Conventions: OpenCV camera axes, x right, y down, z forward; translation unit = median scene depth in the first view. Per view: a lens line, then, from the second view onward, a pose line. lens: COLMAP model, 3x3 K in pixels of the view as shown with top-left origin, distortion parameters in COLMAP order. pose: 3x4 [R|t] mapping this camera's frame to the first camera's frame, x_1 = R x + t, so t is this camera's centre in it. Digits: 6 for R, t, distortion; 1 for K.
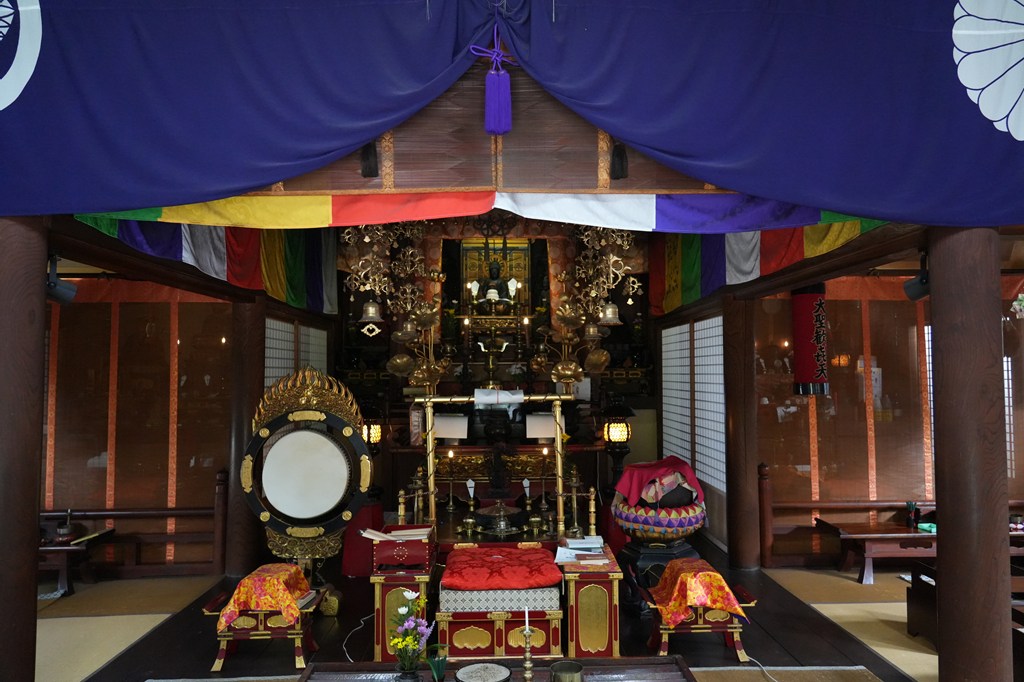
lens RADIAL K [[752.4, 0, 512.3], [0, 752.4, 338.3], [0, 0, 1]] dist [-0.005390, 0.003794]
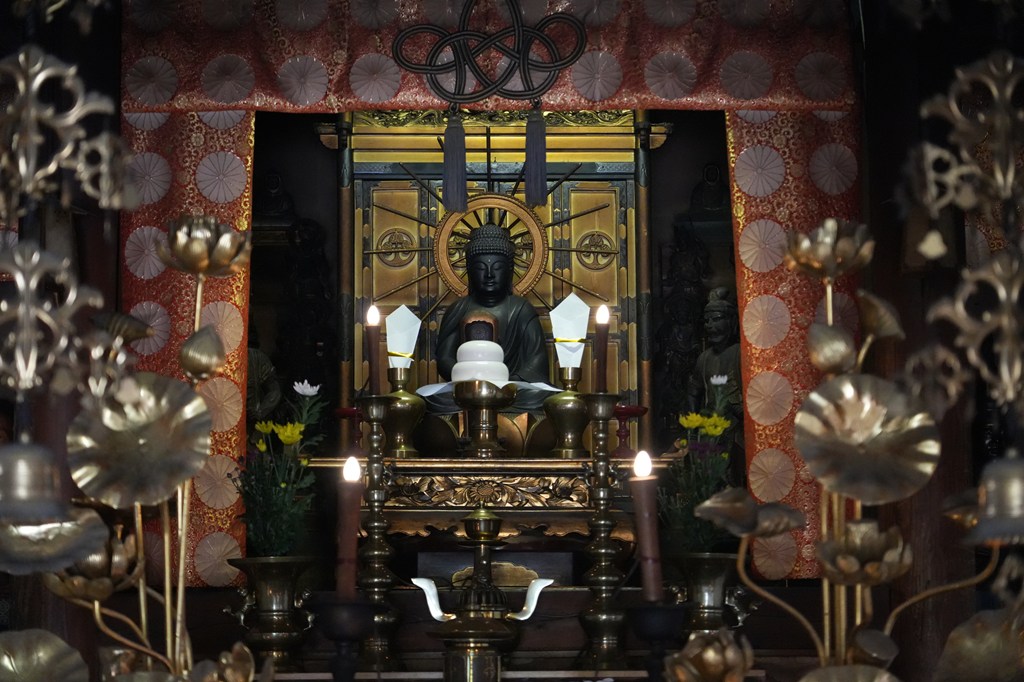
lens RADIAL K [[2716.0, 0, 511.3], [0, 2716.0, 340.7], [0, 0, 1]] dist [0.119138, 0.000000]
pose [[0.999856, -0.000692, -0.016957, -0.003676], [-0.000833, 0.995959, -0.089807, 0.007492], [0.016950, 0.089808, 0.995815, 0.206785]]
